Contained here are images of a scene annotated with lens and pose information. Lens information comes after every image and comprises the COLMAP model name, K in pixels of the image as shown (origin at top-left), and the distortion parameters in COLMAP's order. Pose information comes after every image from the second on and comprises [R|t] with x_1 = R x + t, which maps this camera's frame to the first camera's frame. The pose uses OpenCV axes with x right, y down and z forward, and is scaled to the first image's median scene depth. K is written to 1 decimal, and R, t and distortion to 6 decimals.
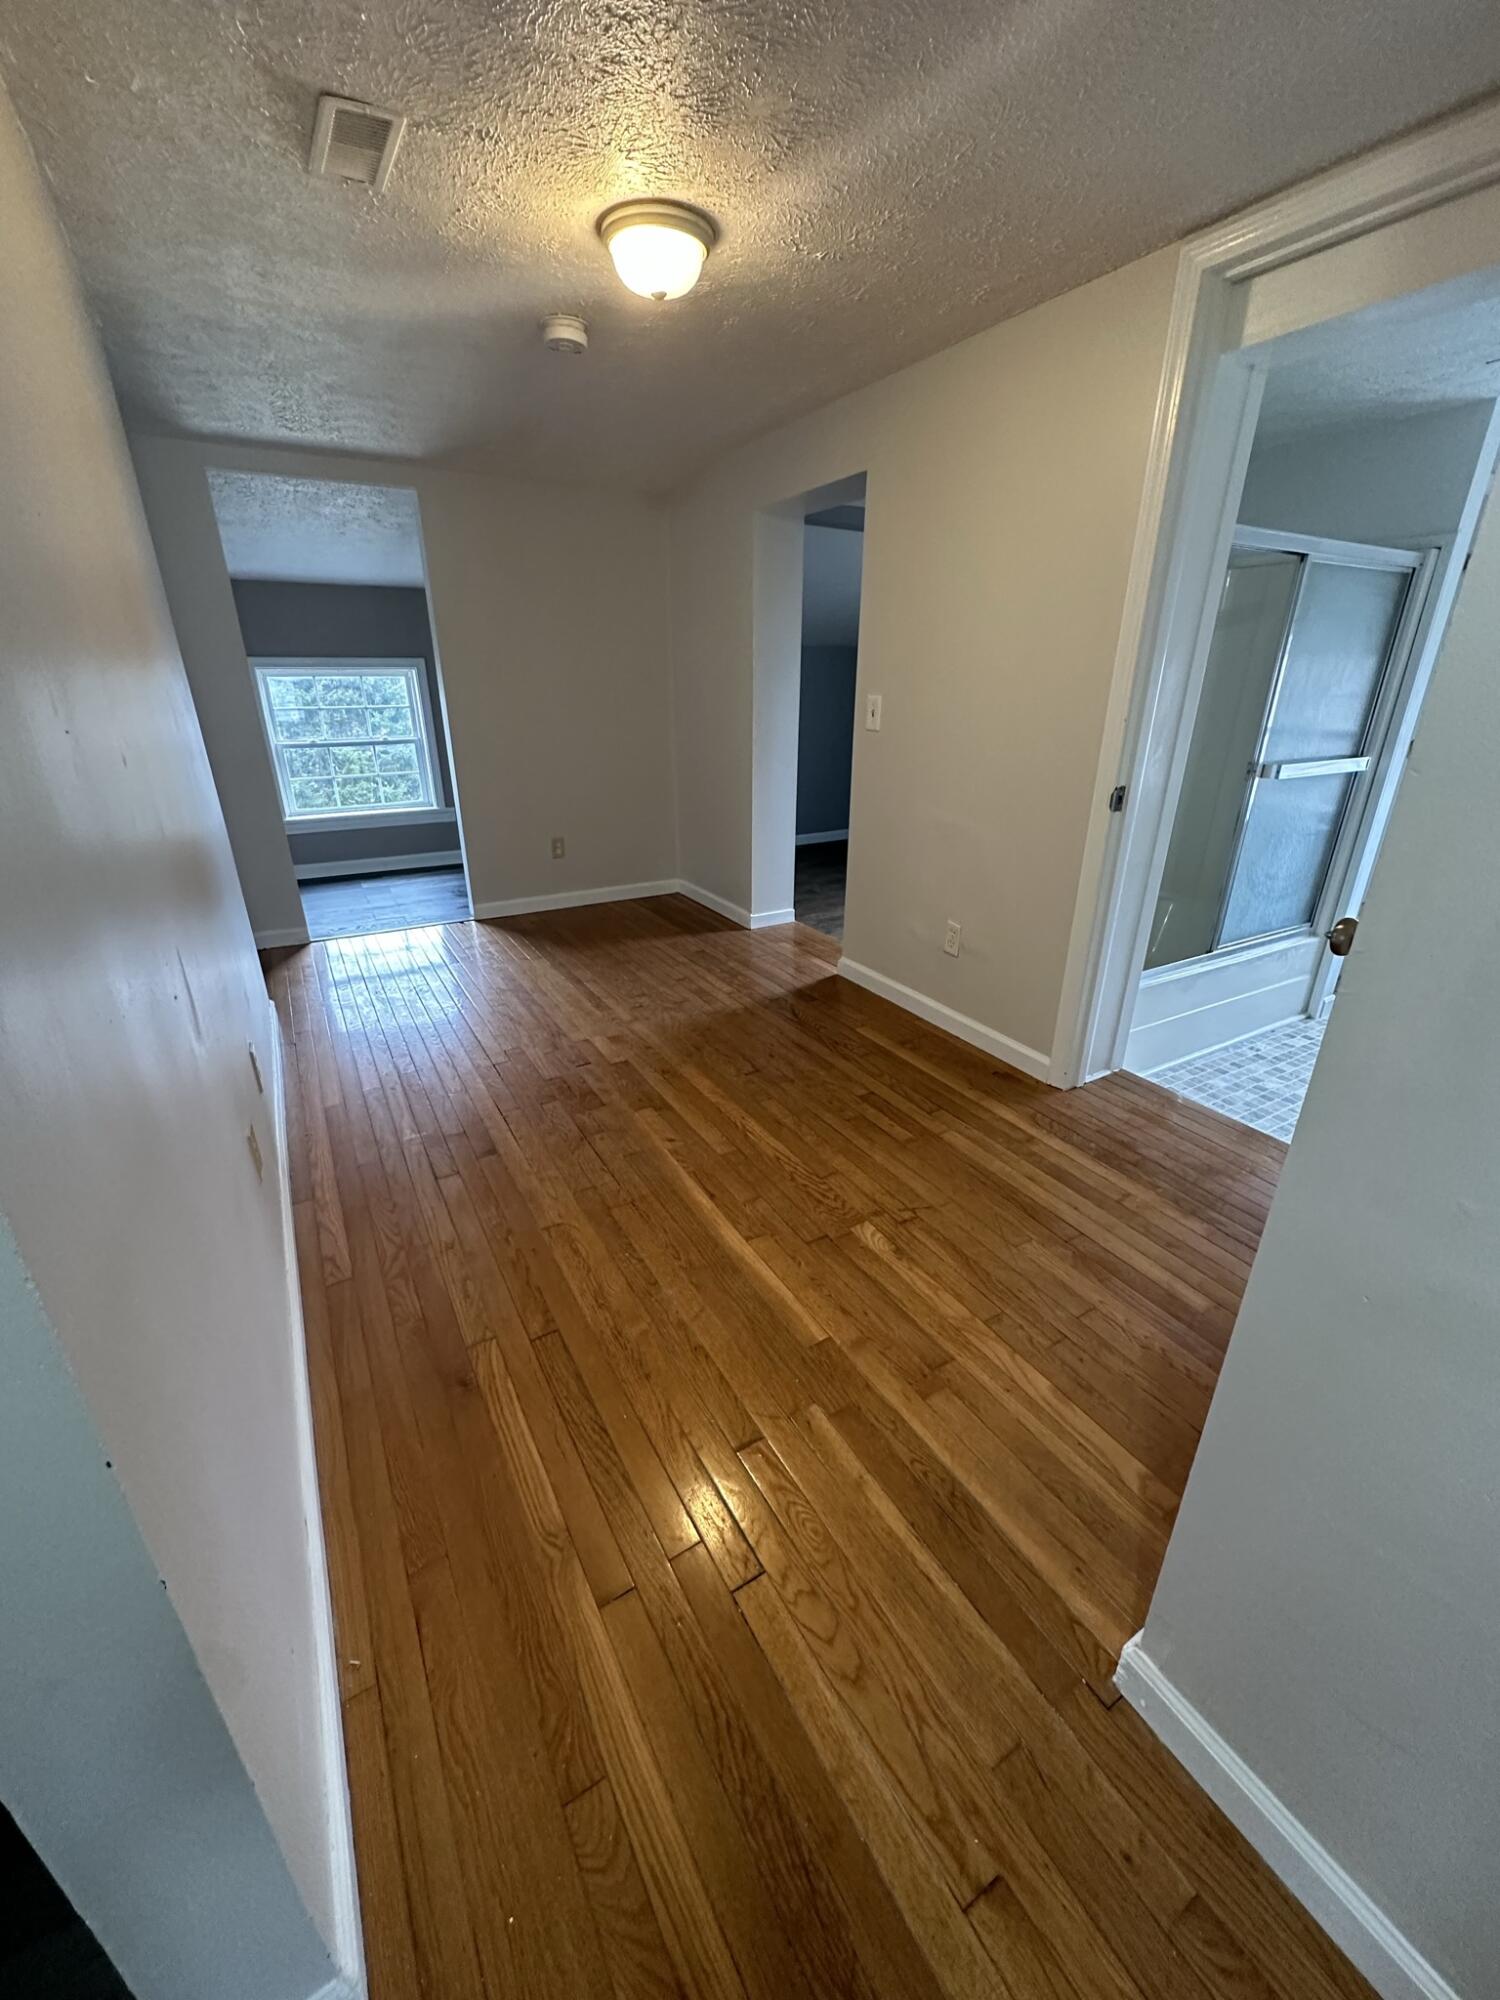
lens RADIAL K [[797.1, 0, 756.1], [0, 797.1, 1002.1], [0, 0, 1]] dist [-0.001753, 0.000636]
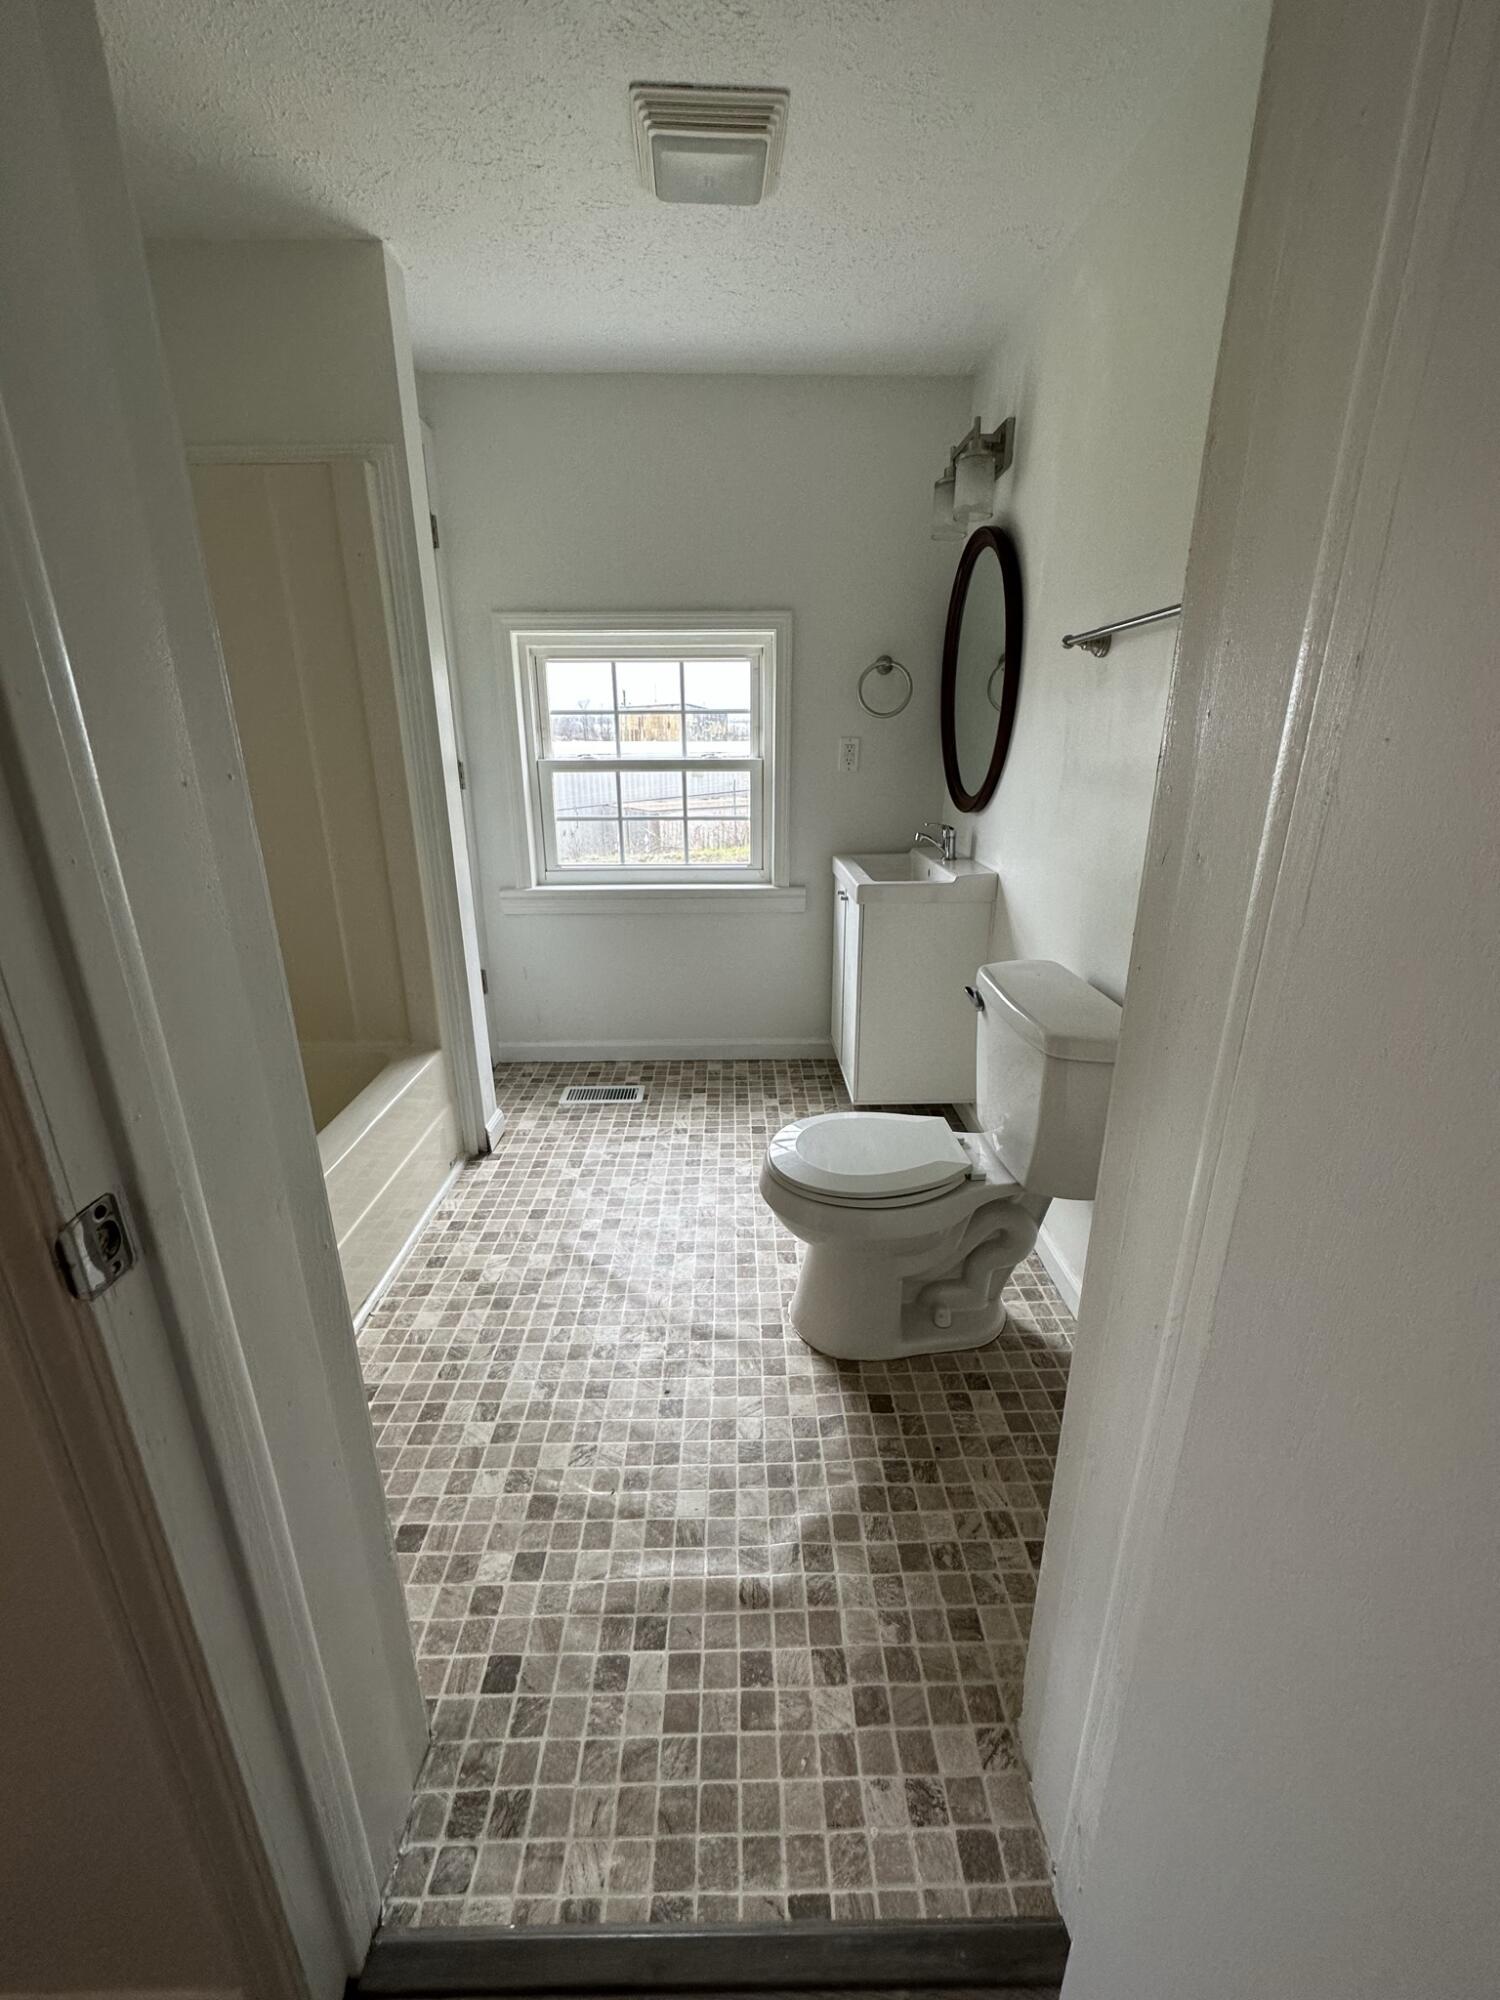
lens RADIAL K [[797.1, 0, 748.5], [0, 797.1, 995.3], [0, 0, 1]] dist [-0.001753, 0.000636]
pose [[0.477584, -0.280544, 0.832591, 0.316889], [0.343003, 0.931984, 0.117284, -0.132279], [-0.808865, 0.229568, 0.541328, 0.507804]]
